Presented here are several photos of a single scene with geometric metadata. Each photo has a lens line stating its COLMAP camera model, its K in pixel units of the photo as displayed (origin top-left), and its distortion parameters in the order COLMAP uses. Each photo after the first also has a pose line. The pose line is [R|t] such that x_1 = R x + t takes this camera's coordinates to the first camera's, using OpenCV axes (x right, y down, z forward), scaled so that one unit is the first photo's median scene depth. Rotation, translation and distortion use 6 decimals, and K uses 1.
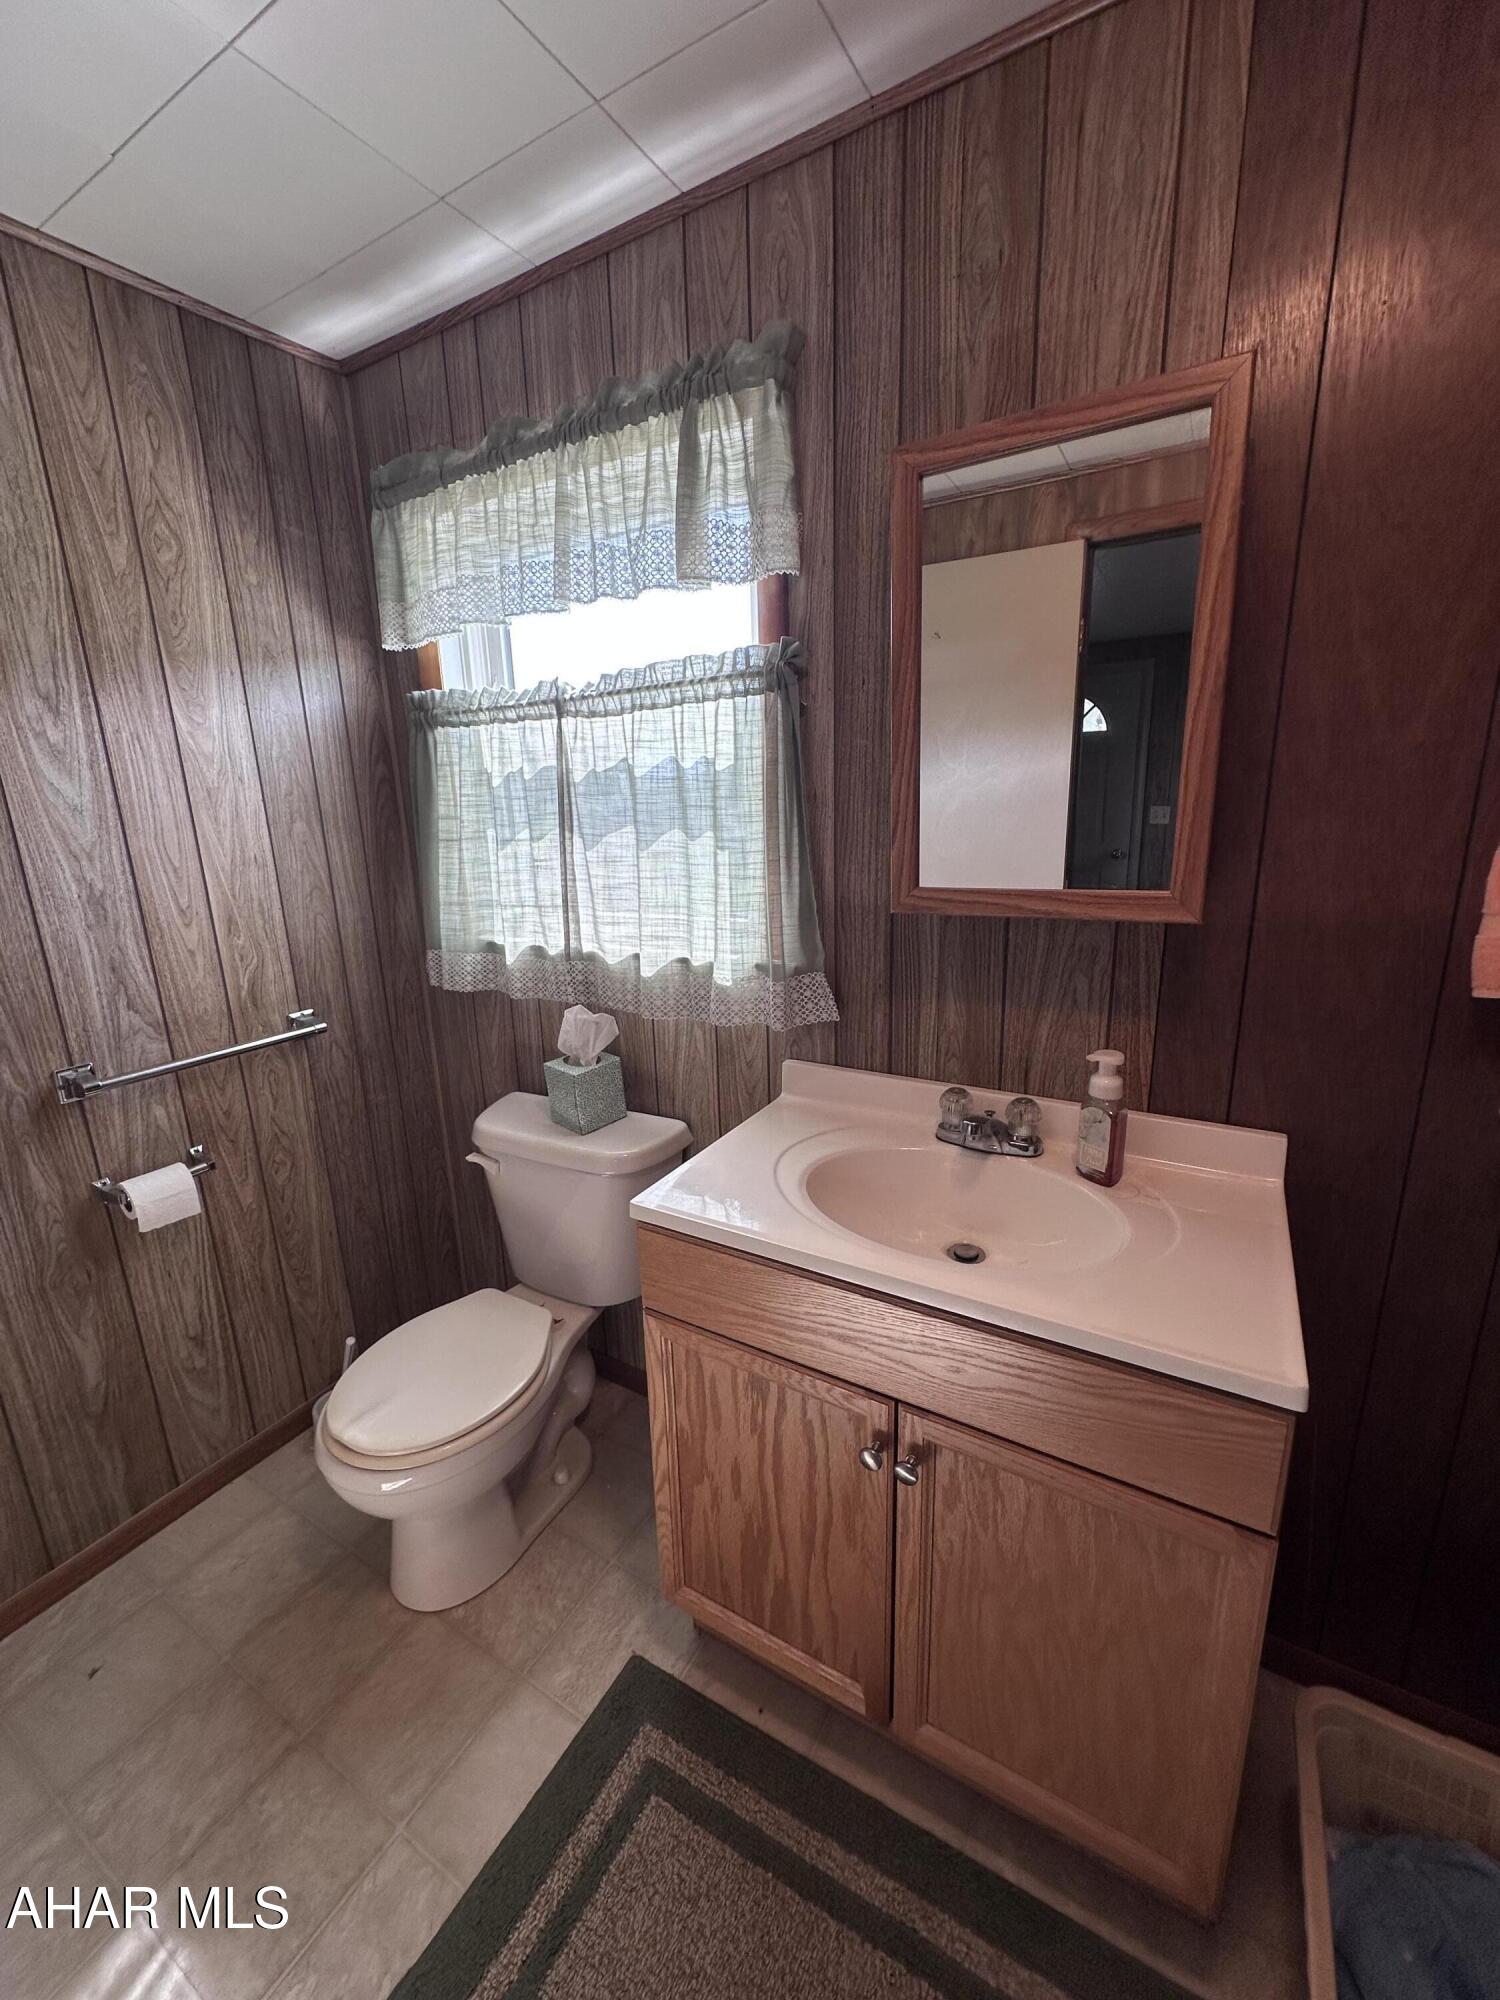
lens RADIAL K [[796.9, 0, 748.7], [0, 796.9, 995.1], [0, 0, 1]] dist [-0.003576, 0.000210]
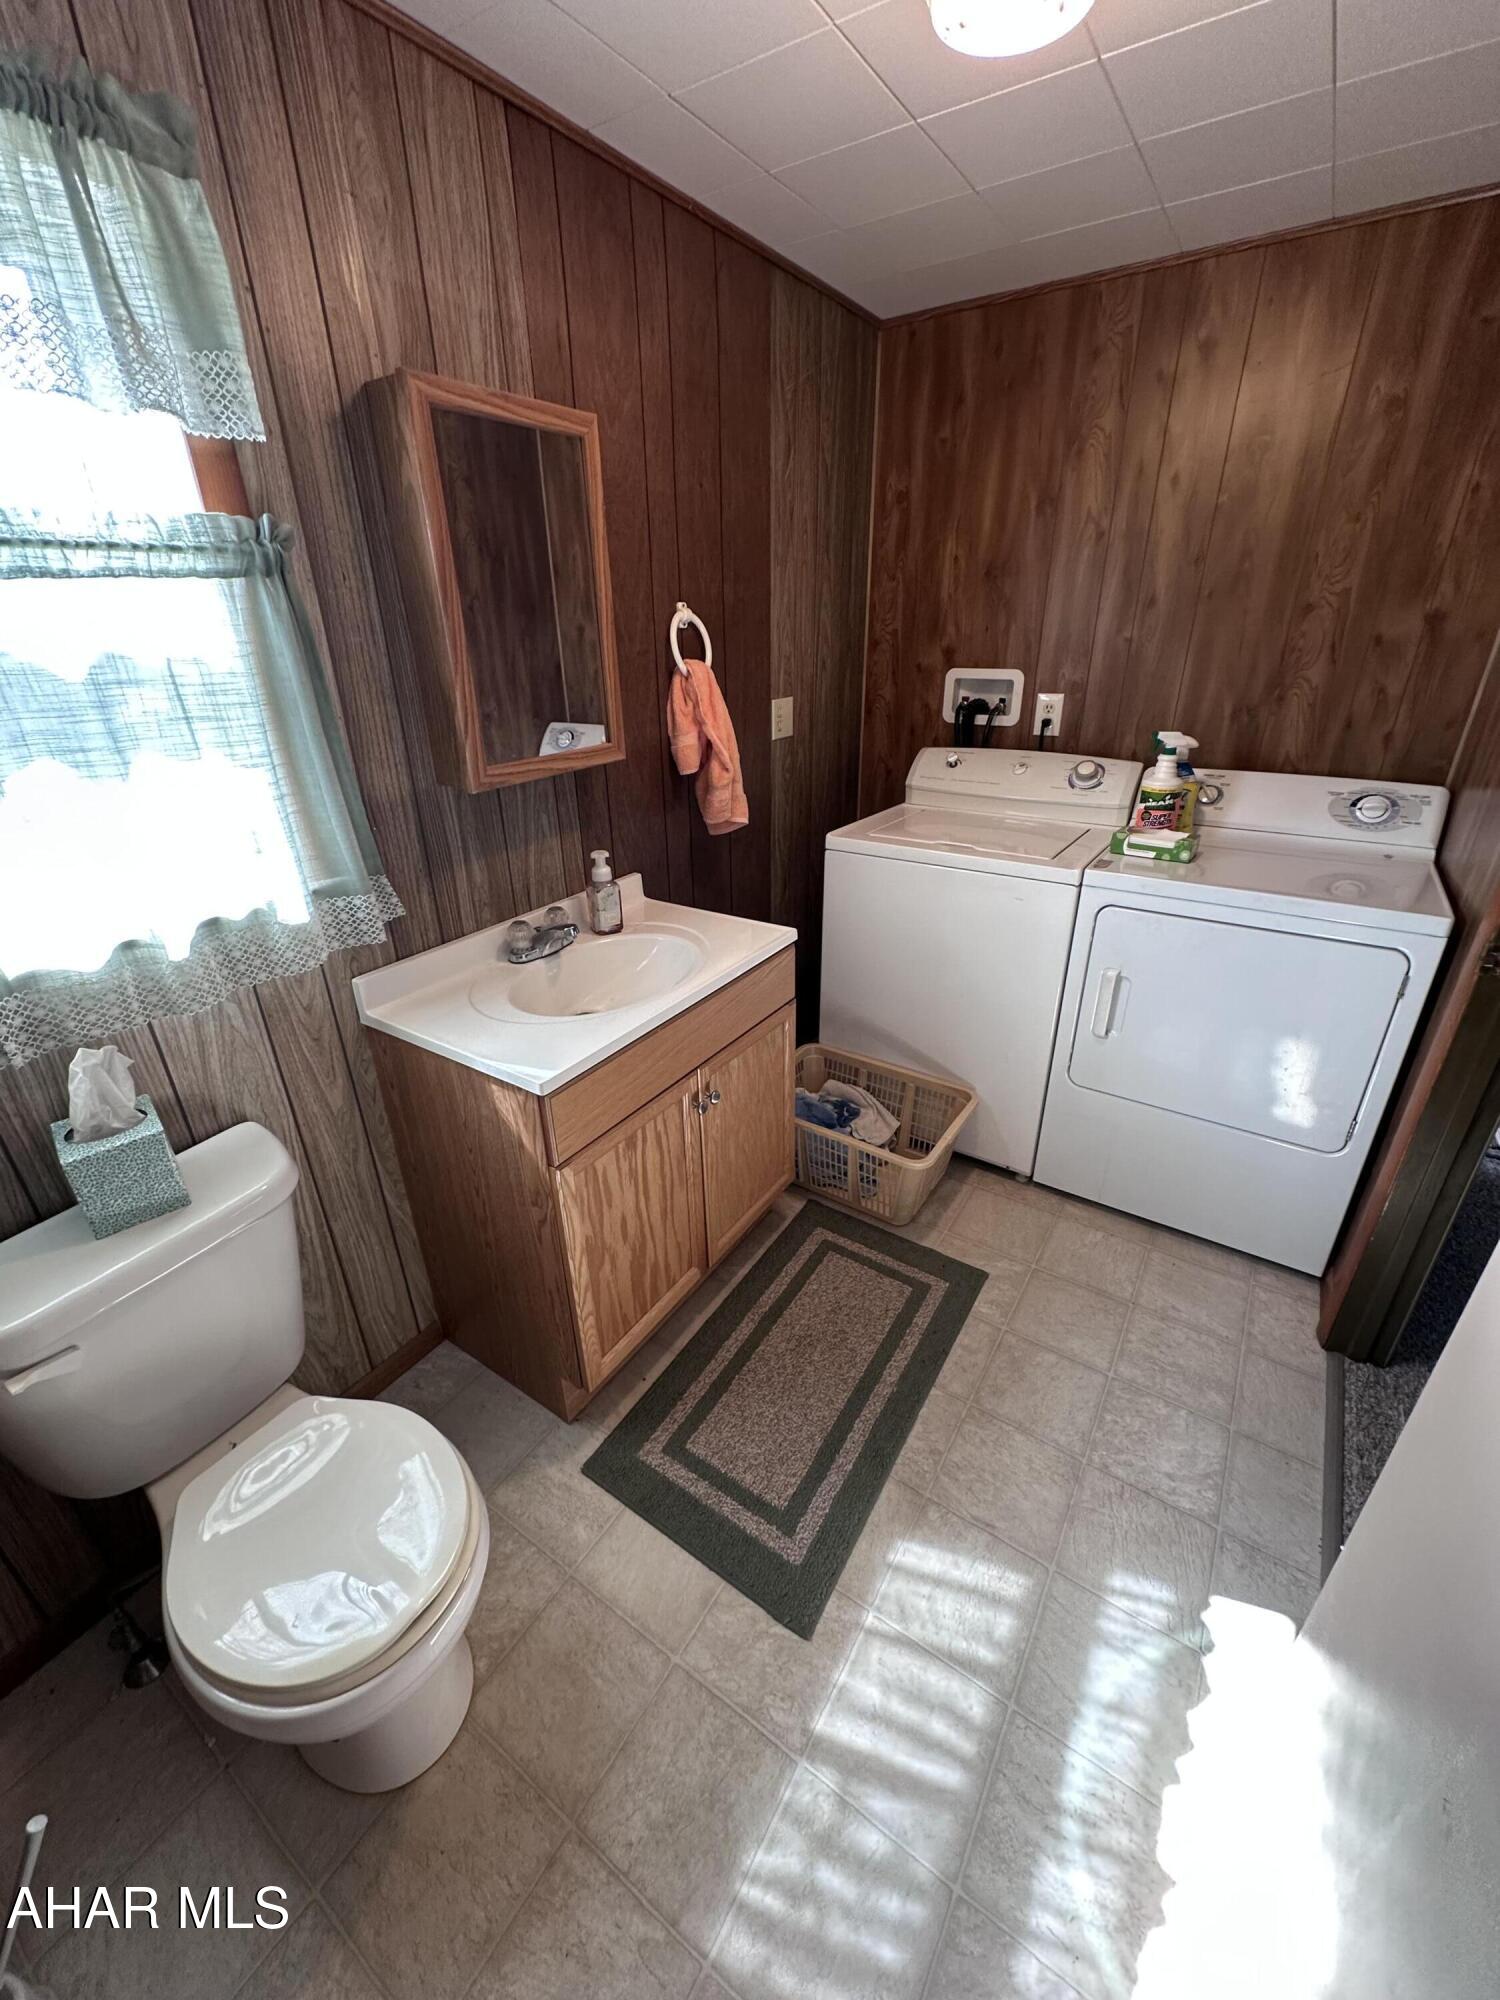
lens RADIAL K [[796.9, 0, 748.7], [0, 796.9, 995.1], [0, 0, 1]] dist [-0.003576, 0.000210]
pose [[0.051161, -0.395227, 0.917158, -0.979859], [0.255090, 0.893069, 0.370617, -0.164028], [-0.965563, 0.214997, 0.146509, 0.475579]]
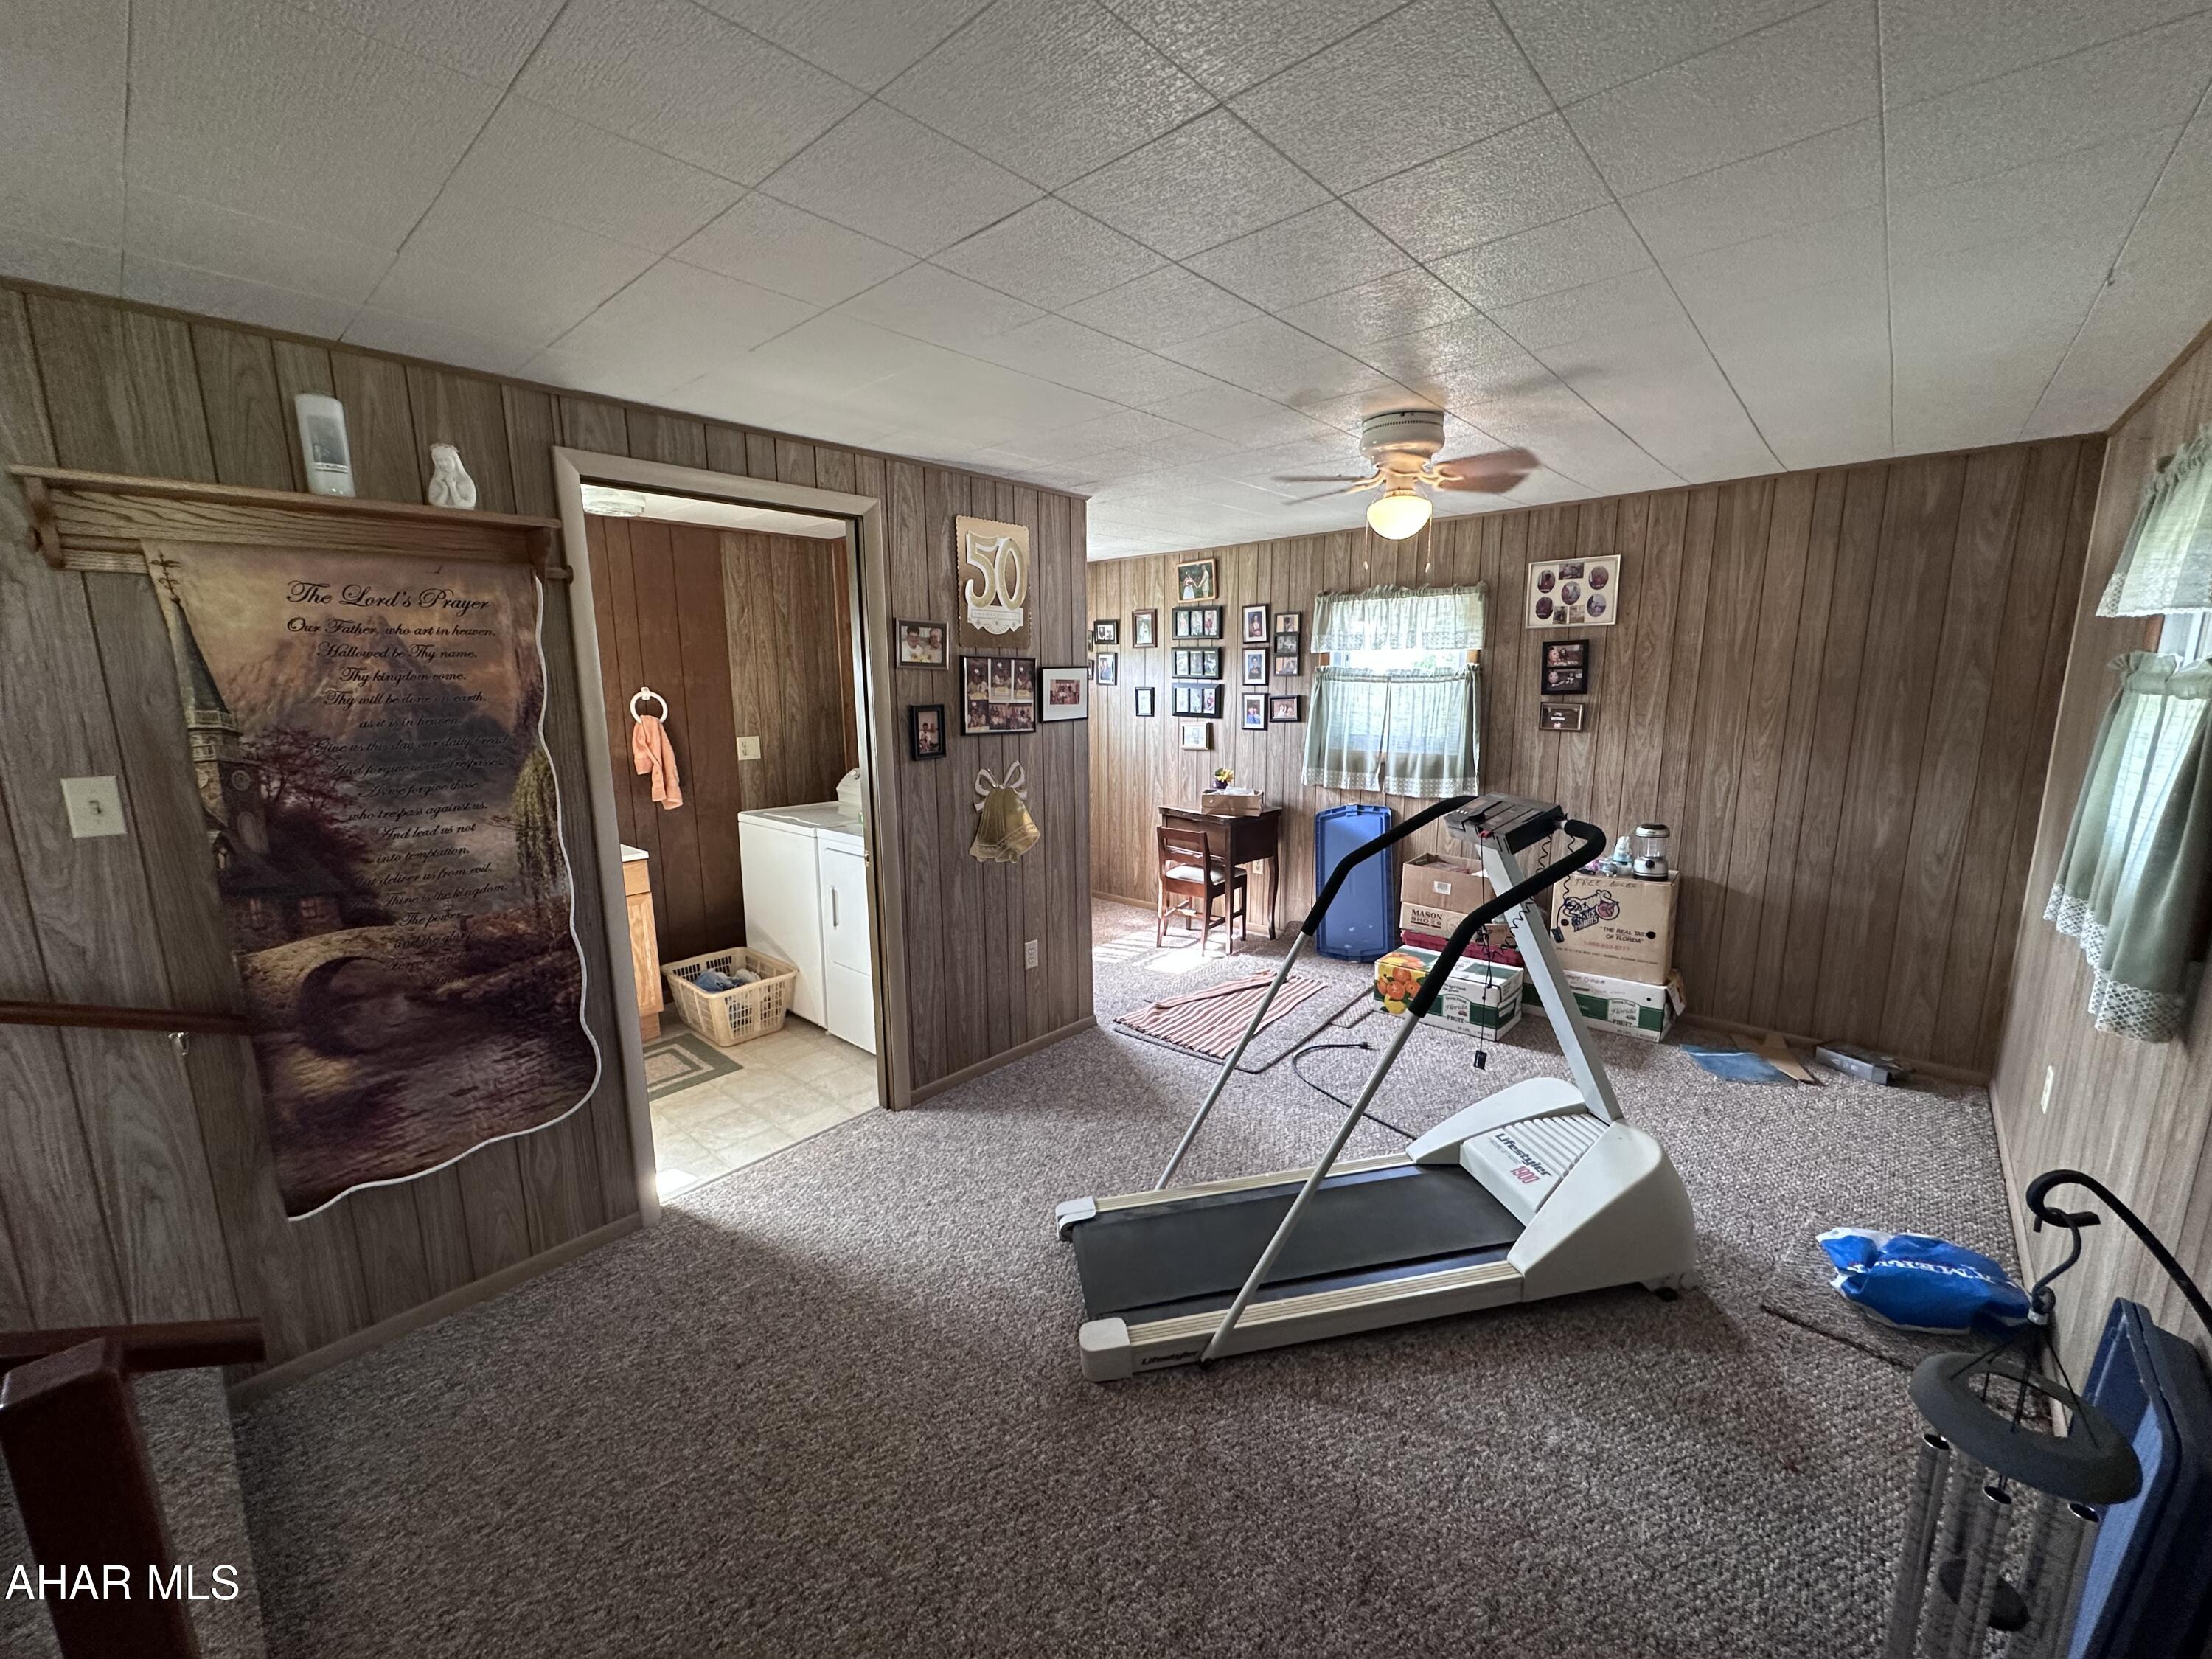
lens RADIAL K [[881.3, 0, 1104.8], [0, 881.3, 833.7], [0, 0, 1]] dist [-0.003576, 0.000210]
pose [[0.190124, -0.153285, 0.969720, -2.199455], [0.246498, 0.963549, 0.103981, 0.303131], [-0.950311, 0.219265, 0.220978, -1.599125]]
